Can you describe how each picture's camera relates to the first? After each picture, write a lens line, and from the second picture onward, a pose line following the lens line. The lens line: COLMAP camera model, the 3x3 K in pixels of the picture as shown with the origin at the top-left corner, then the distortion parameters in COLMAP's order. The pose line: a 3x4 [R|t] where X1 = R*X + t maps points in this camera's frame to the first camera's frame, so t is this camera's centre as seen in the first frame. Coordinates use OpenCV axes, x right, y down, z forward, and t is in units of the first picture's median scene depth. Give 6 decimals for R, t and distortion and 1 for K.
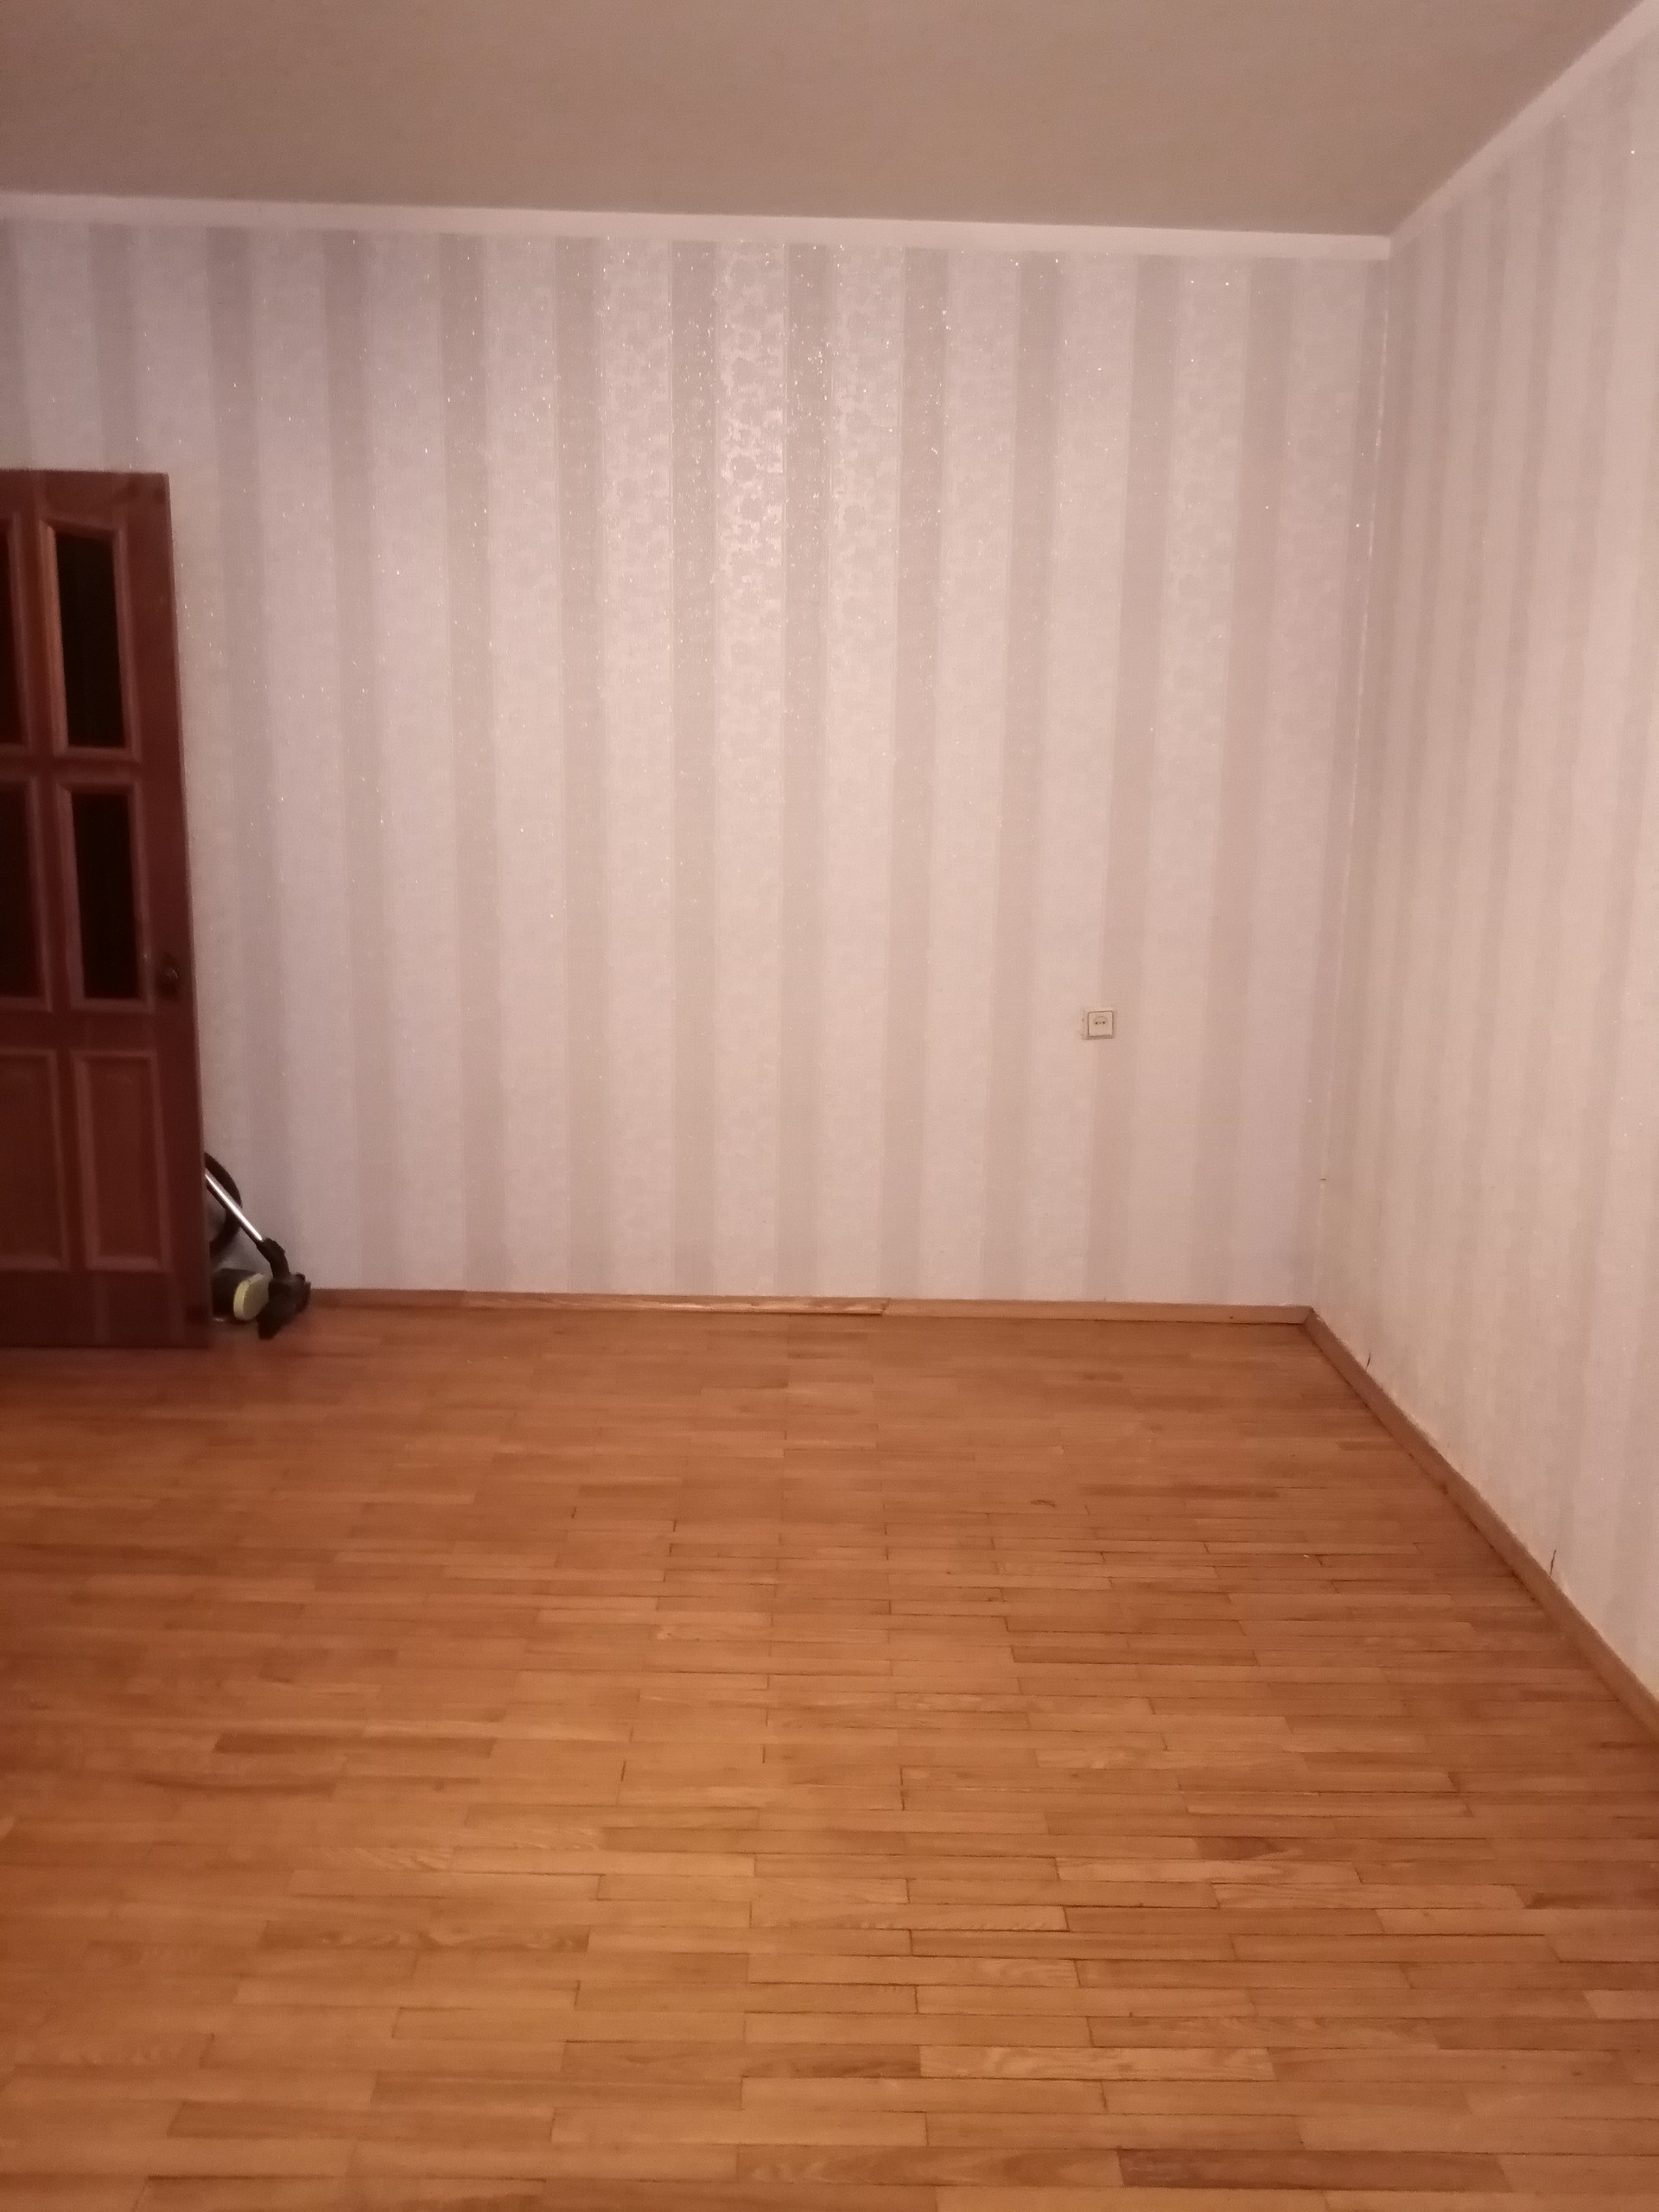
lens RADIAL K [[1747.5, 0, 829.5], [0, 1747.5, 1106.0], [0, 0, 1]] dist [0.052544, -0.111319]
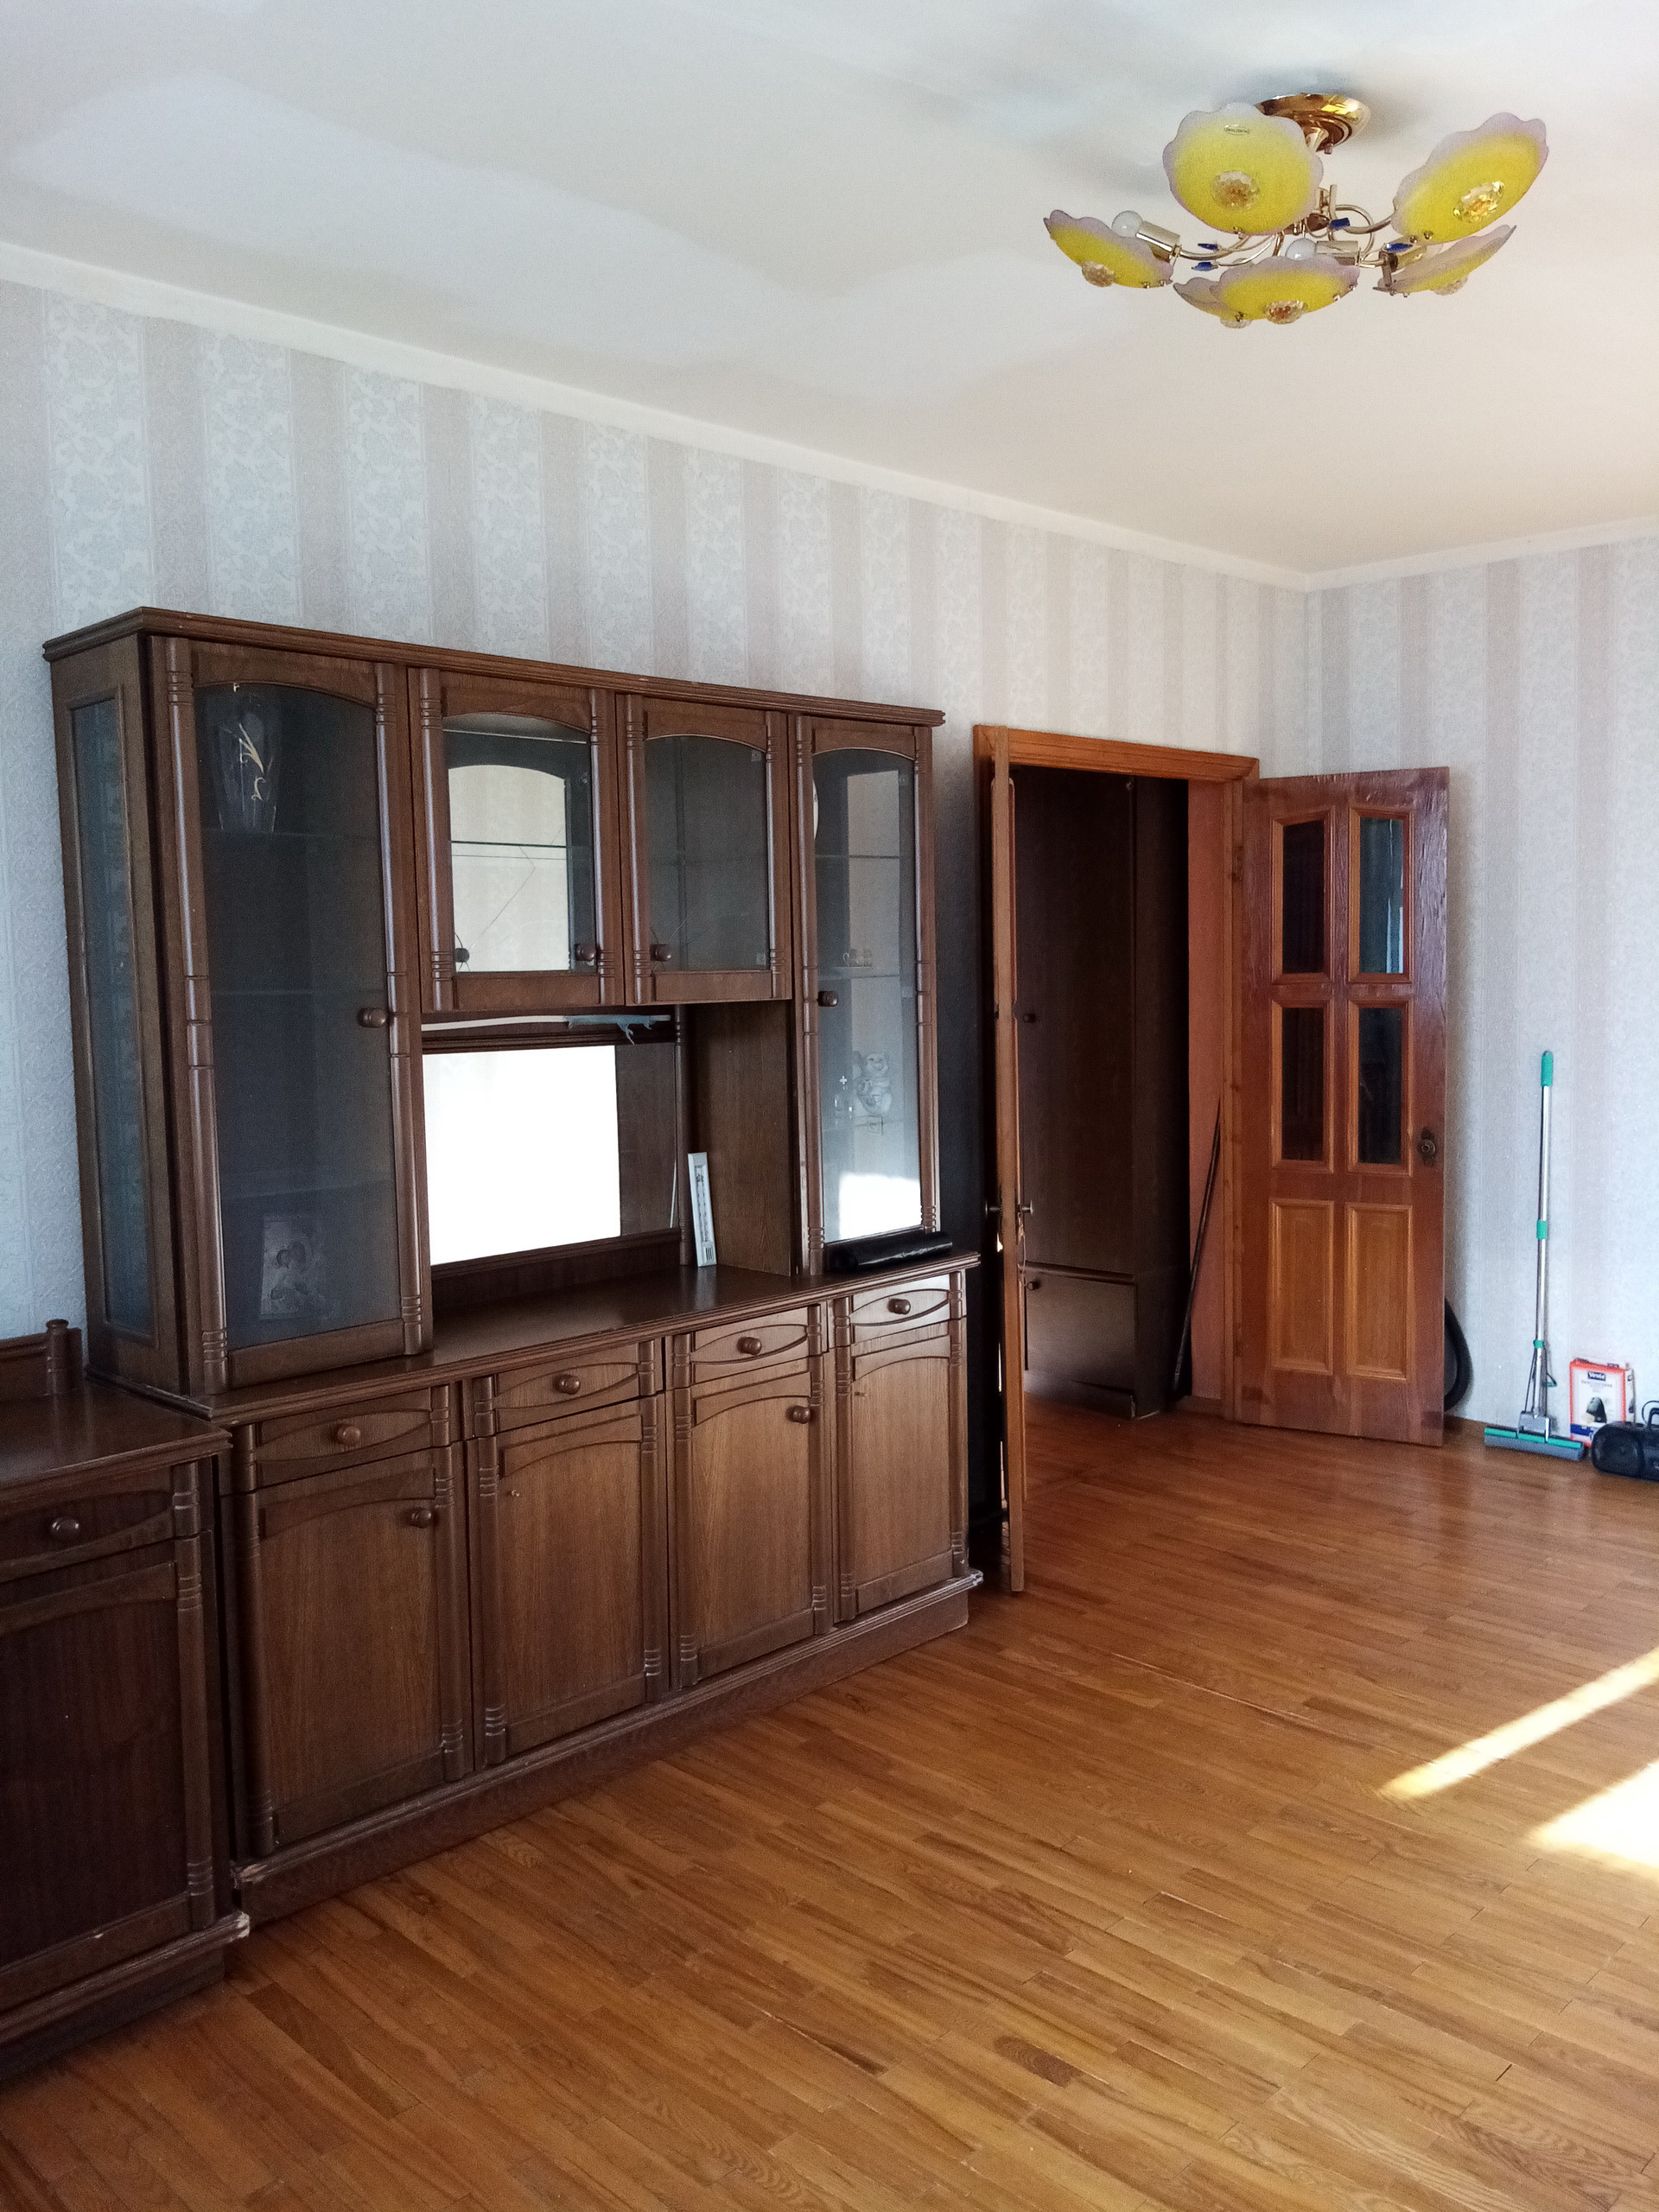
lens RADIAL K [[1747.5, 0, 829.5], [0, 1747.5, 1106.0], [0, 0, 1]] dist [0.052544, -0.111319]
pose [[0.706334, 0.028644, -0.707299, 0.304089], [-0.082154, 0.995746, -0.041716, -0.025984], [0.703096, 0.087573, 0.705682, -0.266742]]
